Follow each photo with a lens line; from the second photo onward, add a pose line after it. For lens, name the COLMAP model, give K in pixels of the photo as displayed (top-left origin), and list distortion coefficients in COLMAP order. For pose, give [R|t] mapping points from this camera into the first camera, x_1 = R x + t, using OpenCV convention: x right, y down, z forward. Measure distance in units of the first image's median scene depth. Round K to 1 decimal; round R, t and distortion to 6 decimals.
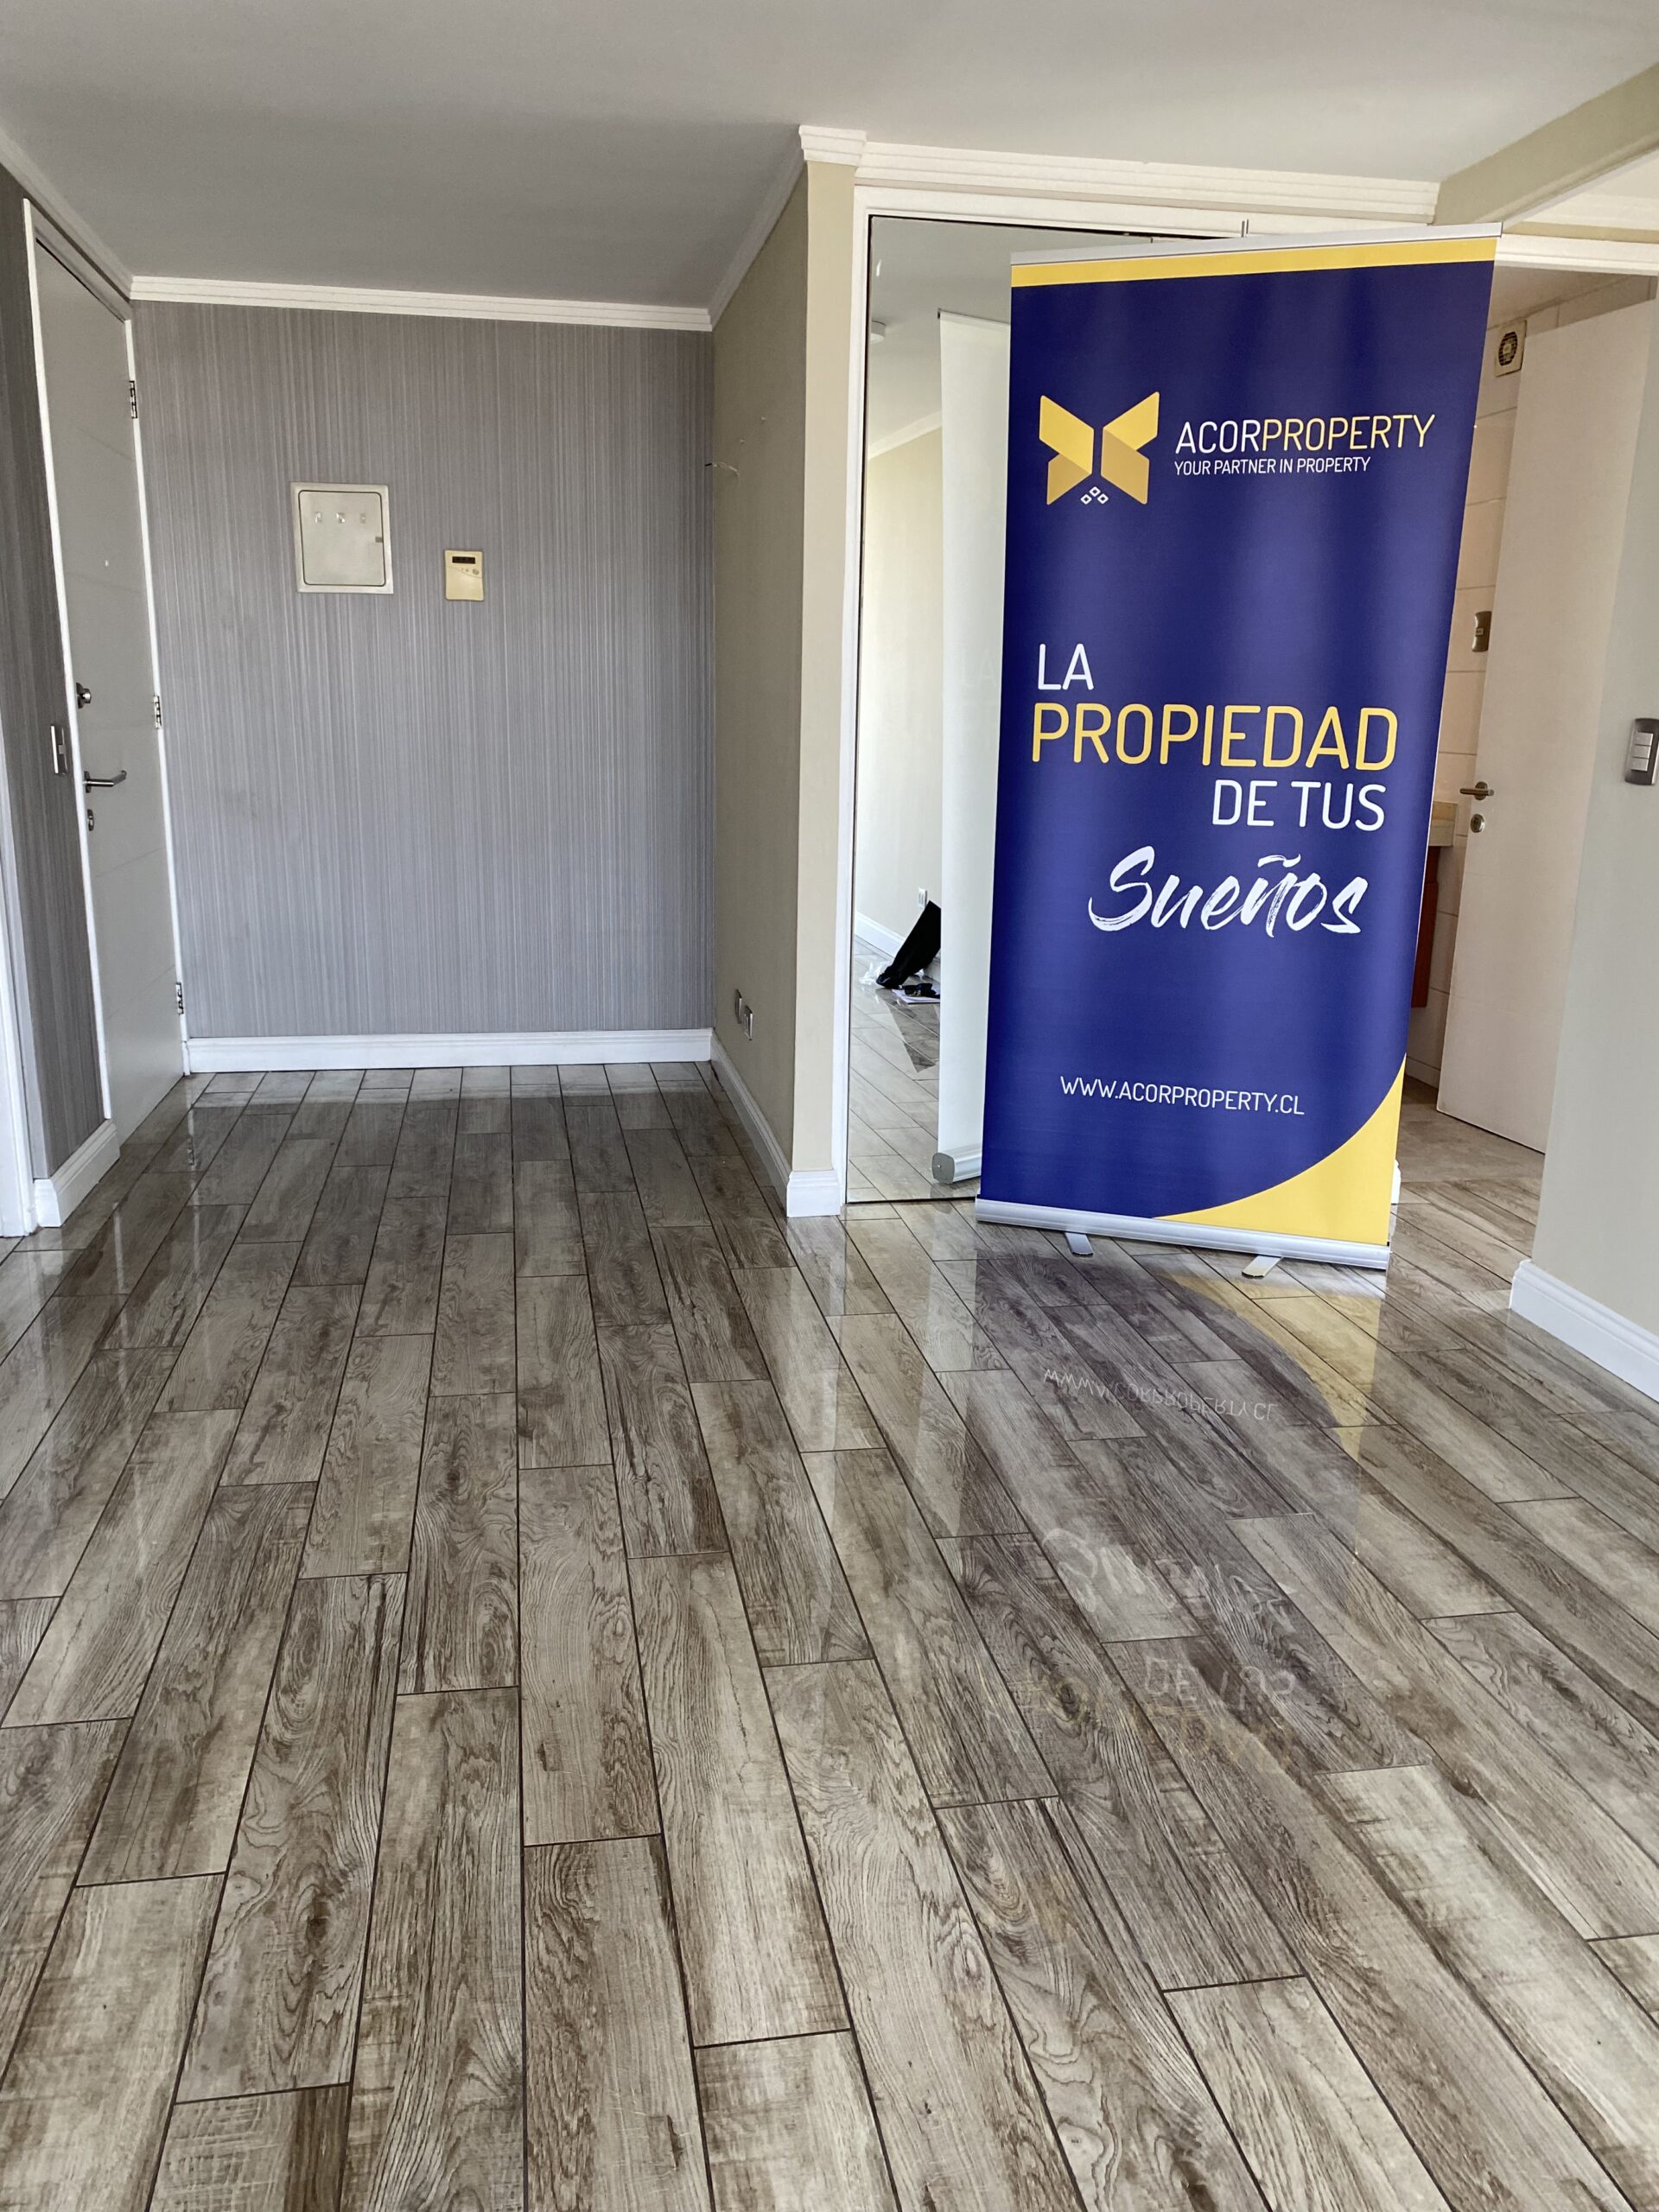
lens RADIAL K [[1681.0, 0, 819.5], [0, 1681.0, 1128.4], [0, 0, 1]] dist [0.026968, -0.038920]
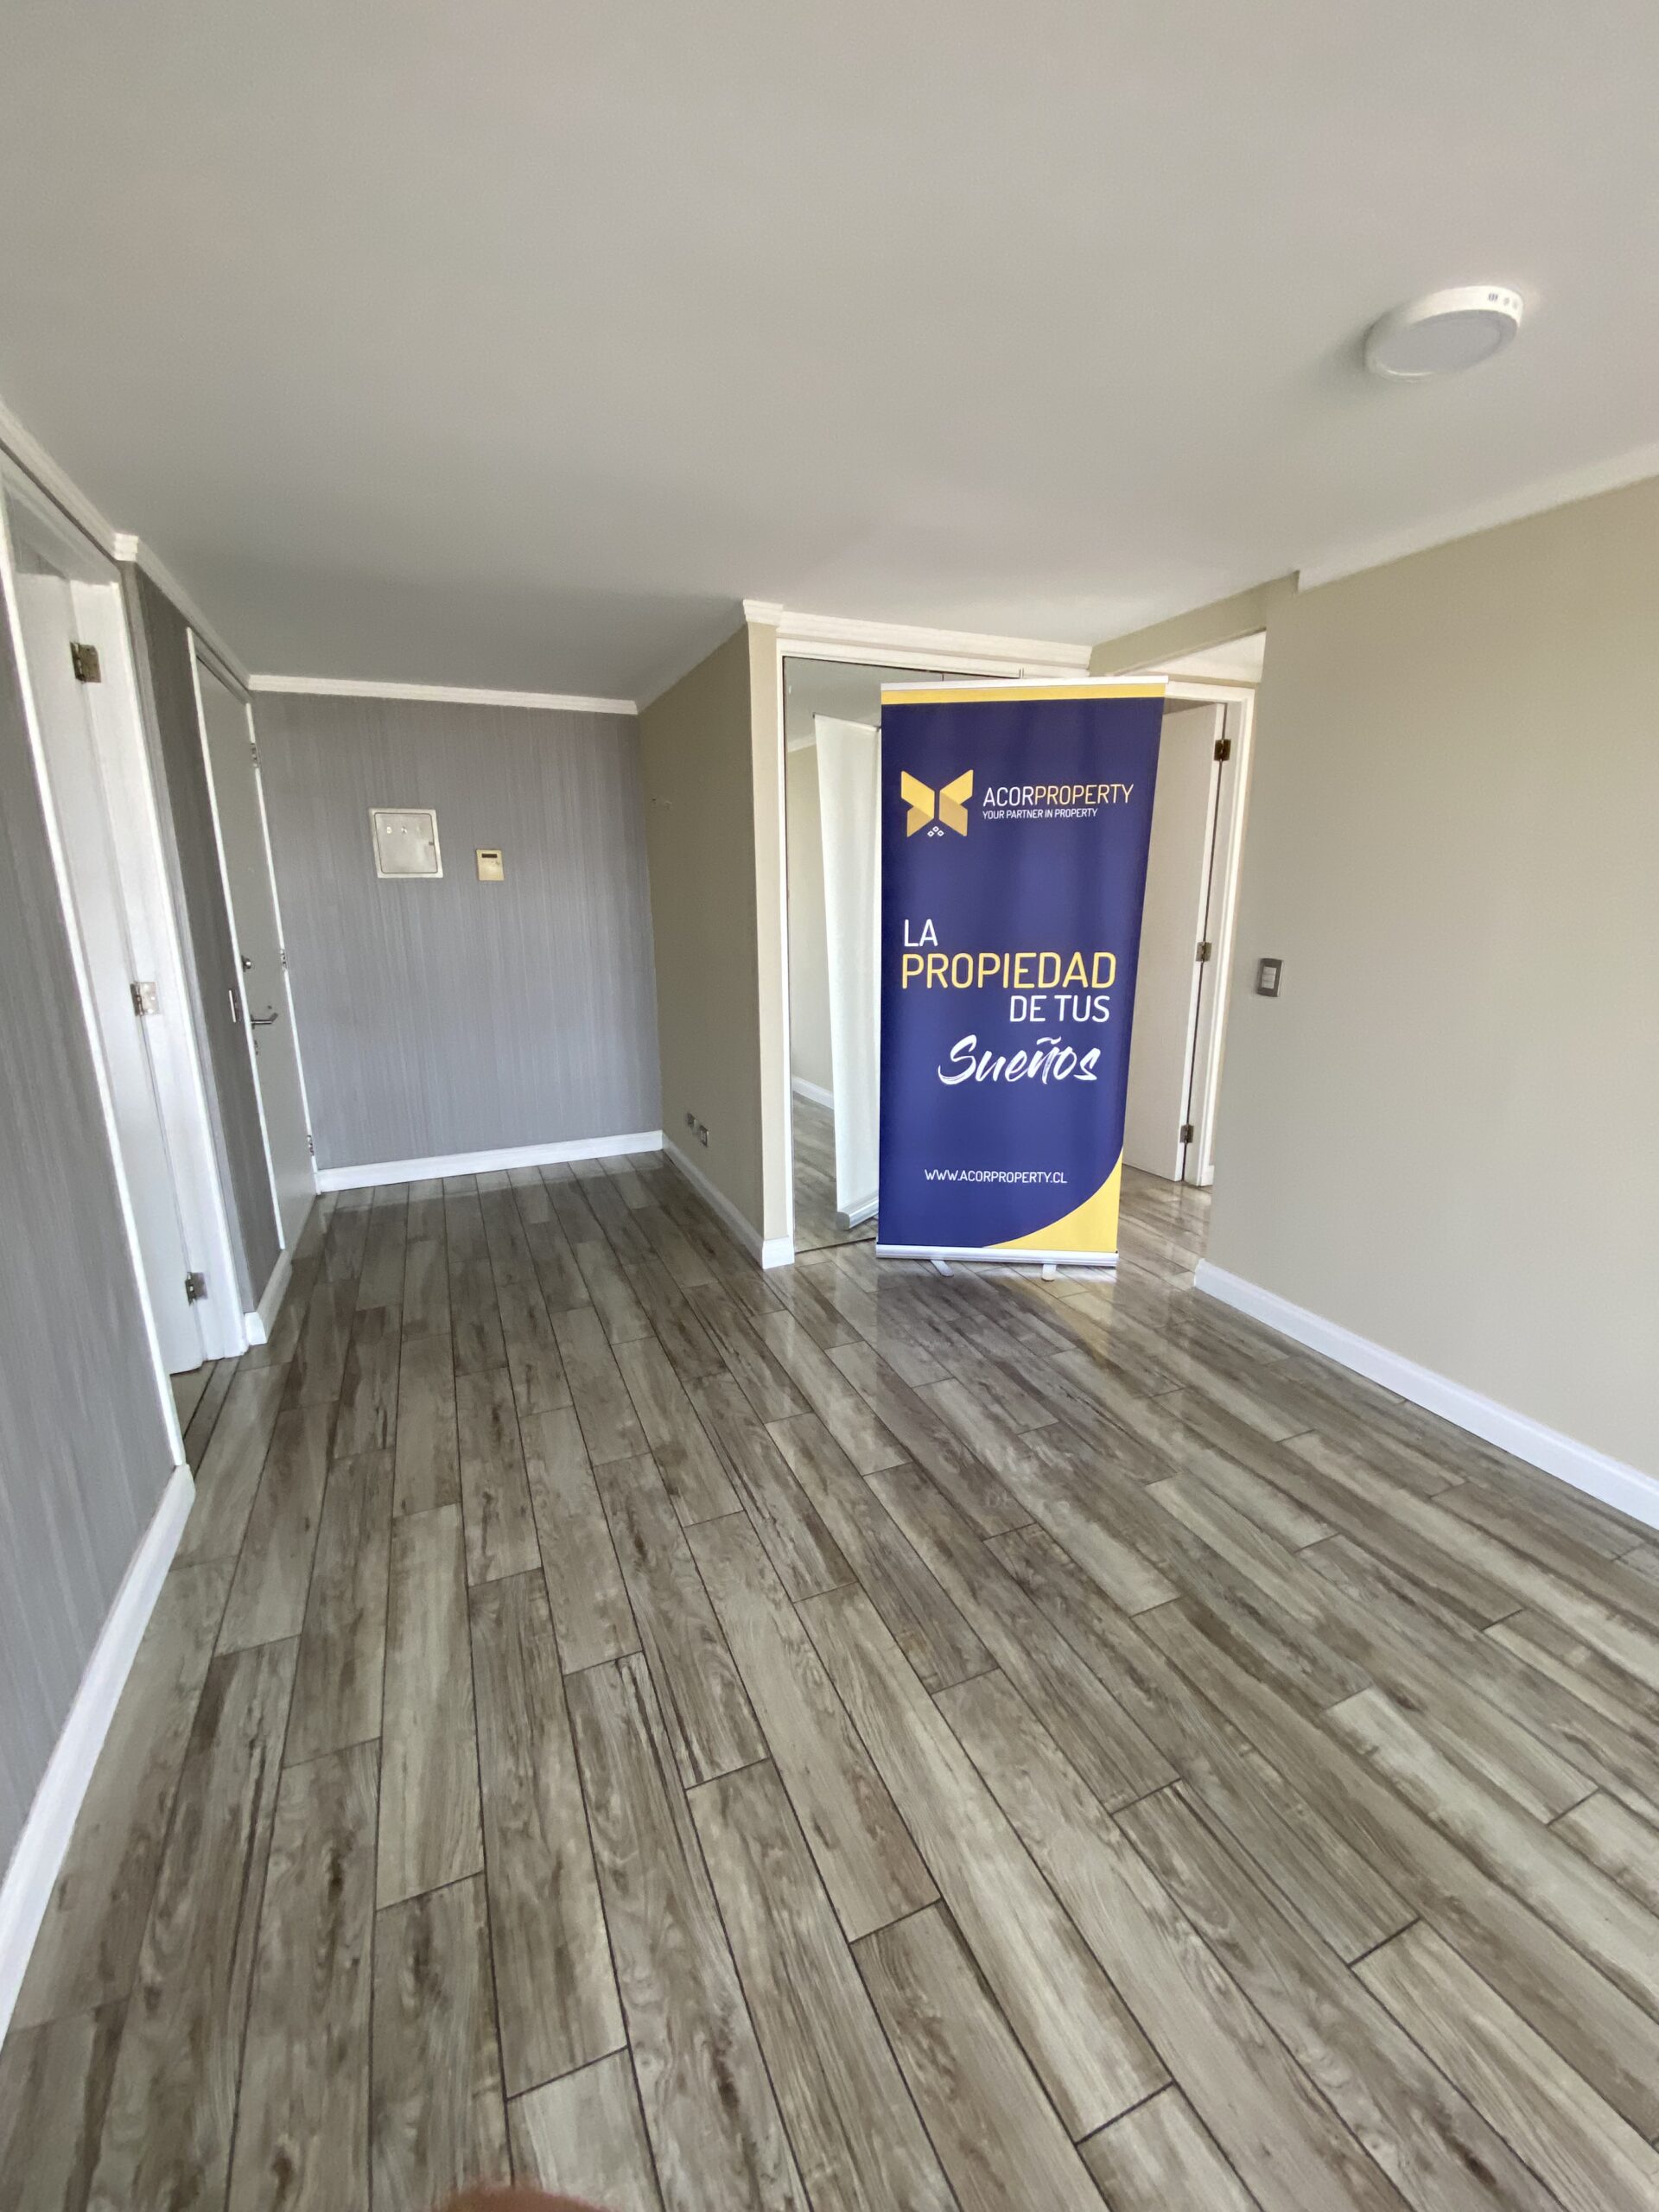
lens RADIAL K [[875.5, 0, 830.8], [0, 875.5, 1111.5], [0, 0, 1]] dist [-0.004280, -0.008267]
pose [[0.969694, -0.086308, 0.228572, -0.155698], [0.084994, 0.996259, 0.015605, -0.123009], [-0.229064, 0.004295, 0.973402, 0.190149]]
